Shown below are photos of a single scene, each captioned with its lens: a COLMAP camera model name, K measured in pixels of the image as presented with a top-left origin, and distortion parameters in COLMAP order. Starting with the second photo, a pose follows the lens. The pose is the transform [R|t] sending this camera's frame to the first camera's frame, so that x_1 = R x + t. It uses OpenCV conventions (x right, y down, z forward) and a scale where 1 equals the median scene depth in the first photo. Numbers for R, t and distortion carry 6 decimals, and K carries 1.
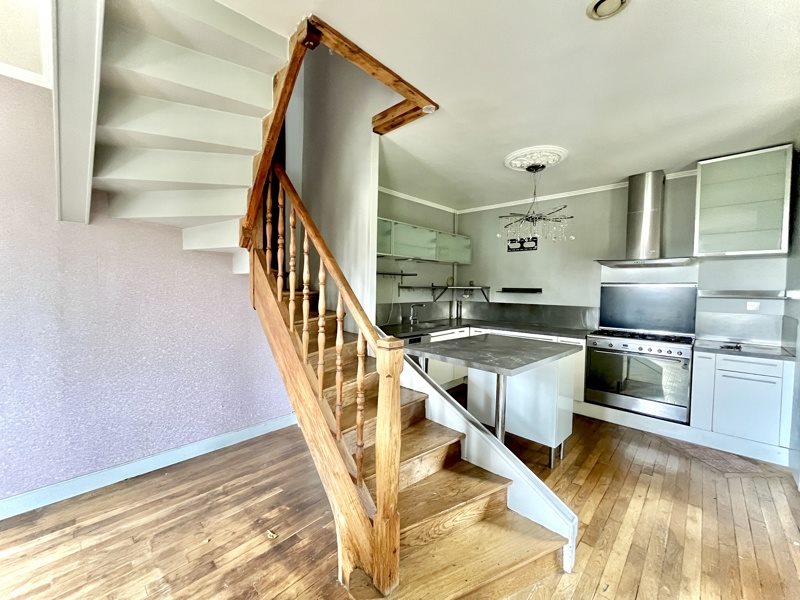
lens RADIAL K [[320.2, 0, 400.2], [0, 320.2, 299.7], [0, 0, 1]] dist [-0.003950, 0.001222]
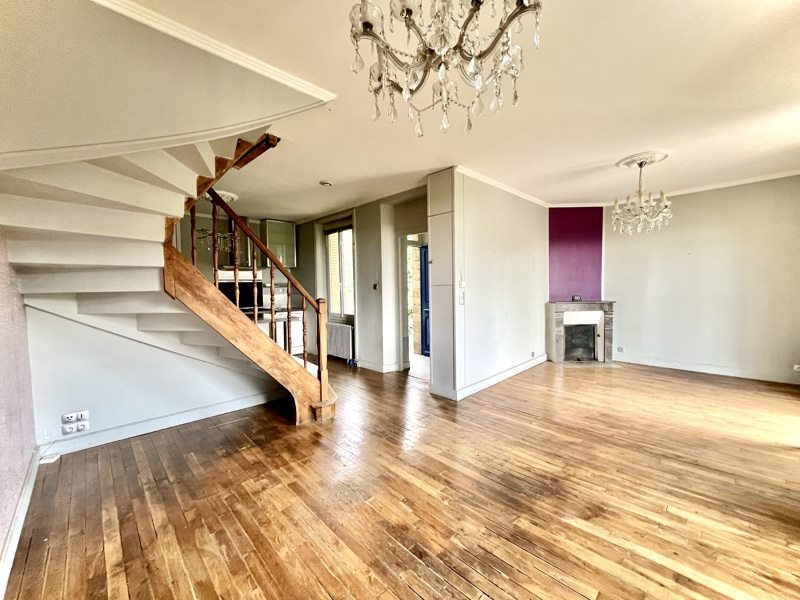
lens RADIAL K [[320.2, 0, 400.1], [0, 320.2, 299.3], [0, 0, 1]] dist [-0.003950, 0.001222]
pose [[0.030395, -0.054320, 0.998061, -0.790186], [0.045210, 0.997575, 0.052916, 0.005602], [-0.998515, 0.043514, 0.032777, 0.094234]]
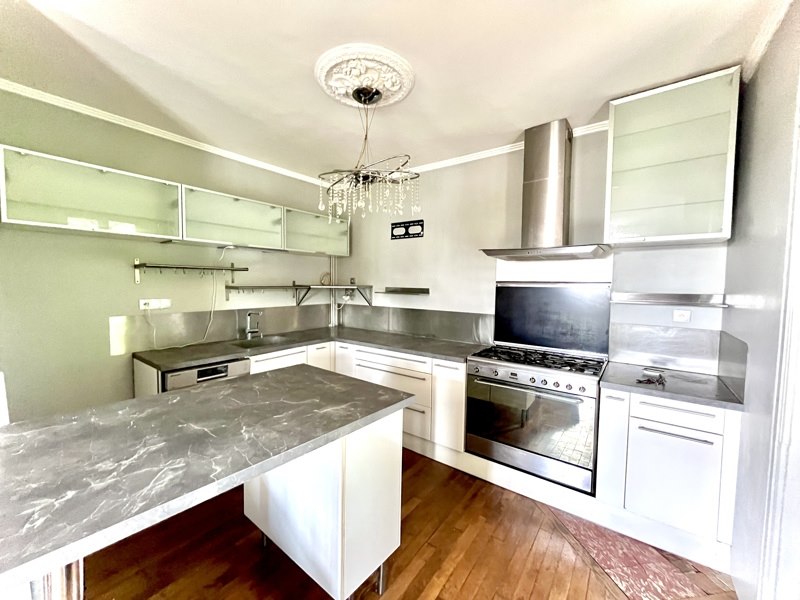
lens RADIAL K [[320.2, 0, 398.7], [0, 320.2, 300.4], [0, 0, 1]] dist [-0.003950, 0.001222]
pose [[0.993176, -0.007287, 0.116393, 0.351372], [0.005347, 0.999842, 0.016965, -0.025137], [-0.116499, -0.016227, 0.993058, 0.324696]]
